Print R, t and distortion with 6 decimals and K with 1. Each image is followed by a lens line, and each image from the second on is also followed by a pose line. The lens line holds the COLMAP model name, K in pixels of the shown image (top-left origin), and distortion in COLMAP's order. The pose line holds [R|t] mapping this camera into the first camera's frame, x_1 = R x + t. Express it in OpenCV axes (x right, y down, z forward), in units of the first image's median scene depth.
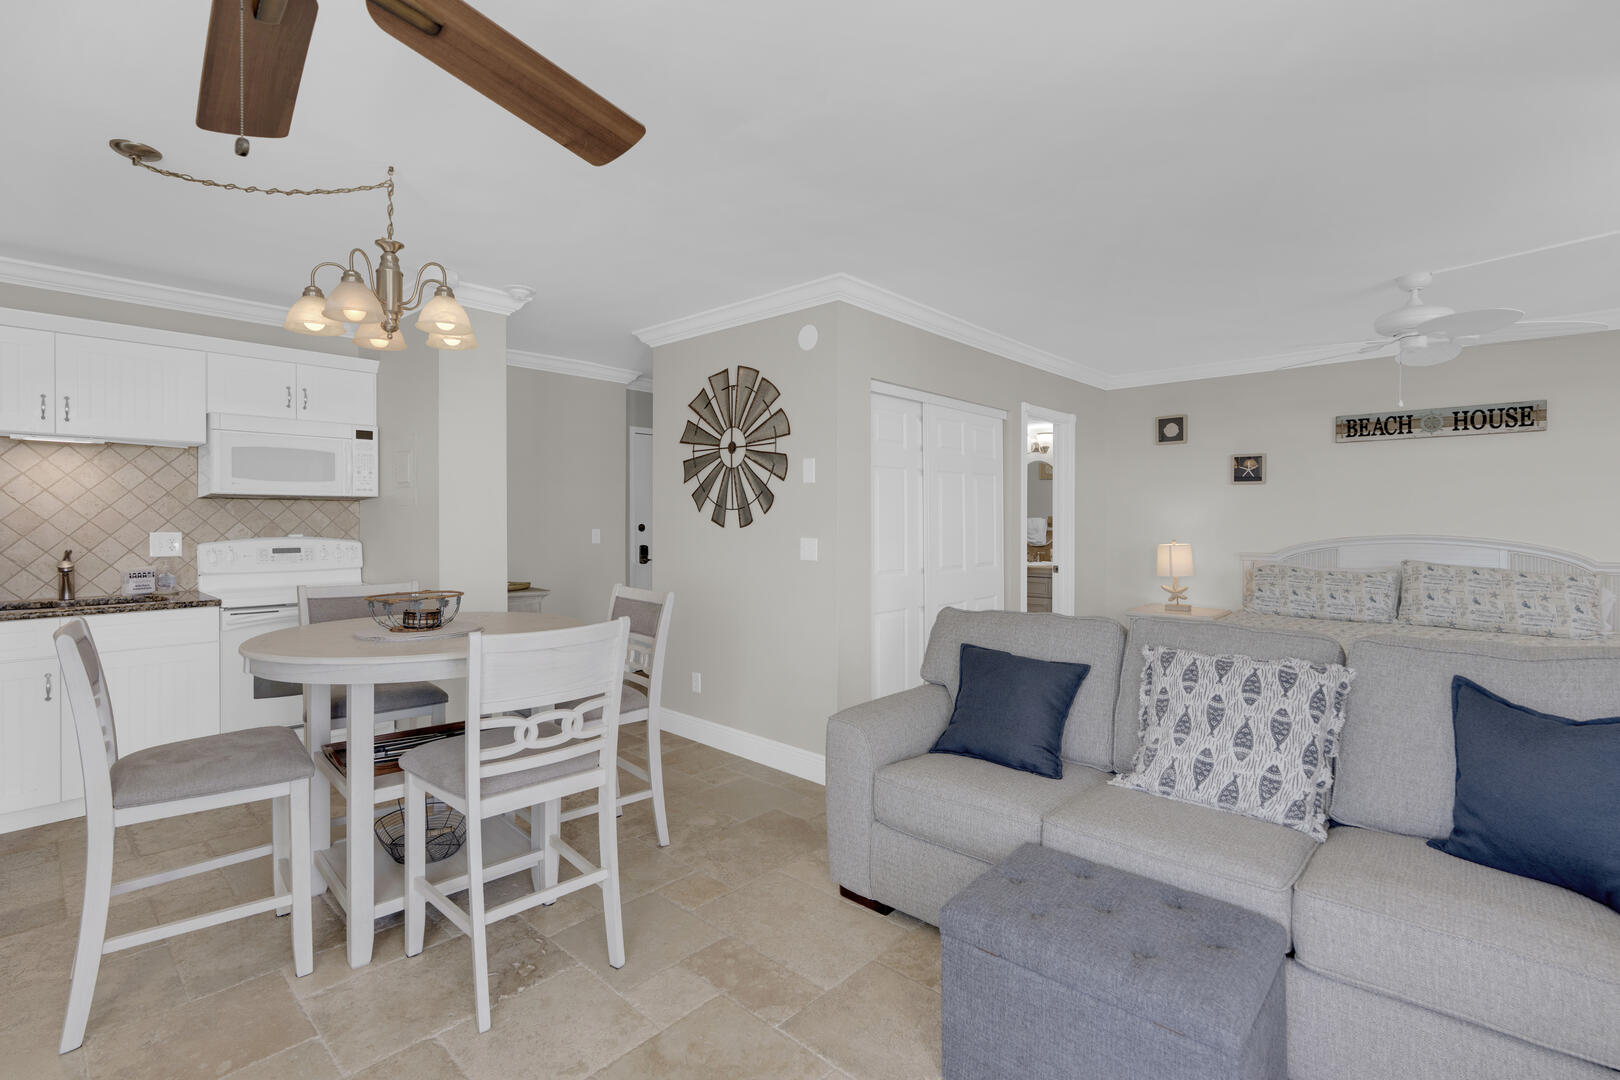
lens RADIAL K [[740.1, 0, 808.6], [0, 740.1, 516.7], [0, 0, 1]] dist [-0.004267, 0.001547]
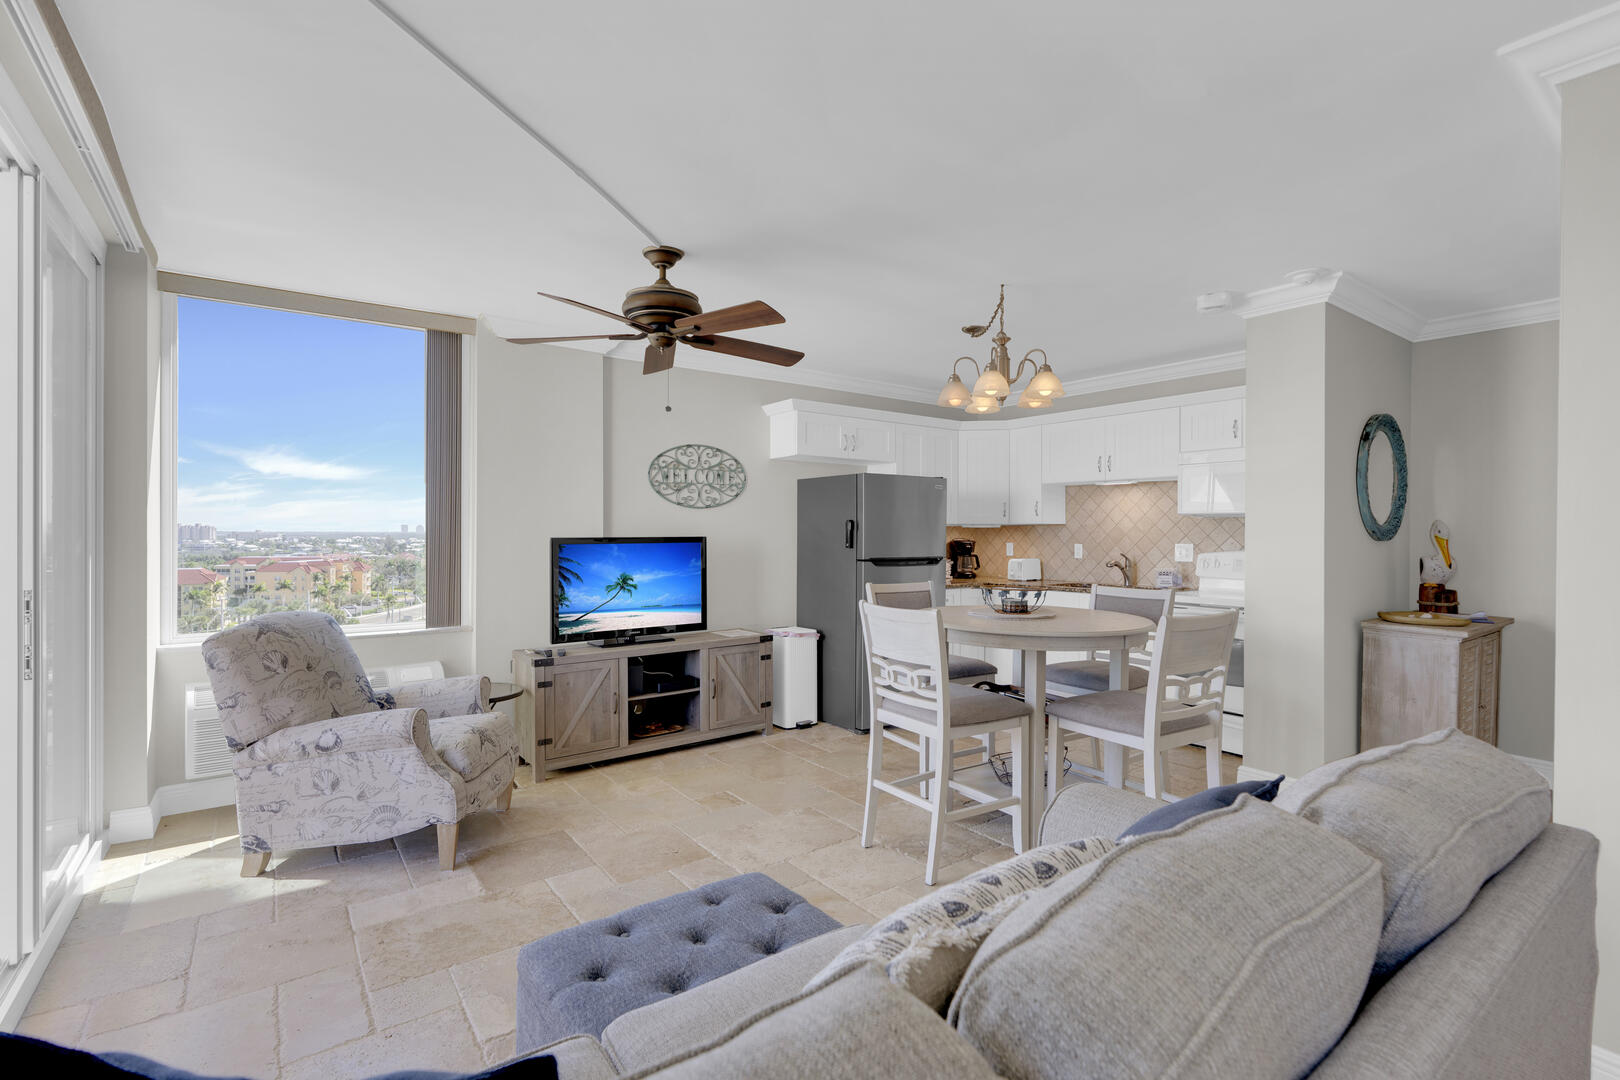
lens RADIAL K [[740.1, 0, 810.0], [0, 740.1, 554.3], [0, 0, 1]] dist [-0.004267, 0.001547]
pose [[-0.169058, 0.028520, -0.985193, 0.498135], [-0.001234, 0.999574, 0.029148, 0.001446], [0.985605, 0.006143, -0.168951, 0.485500]]
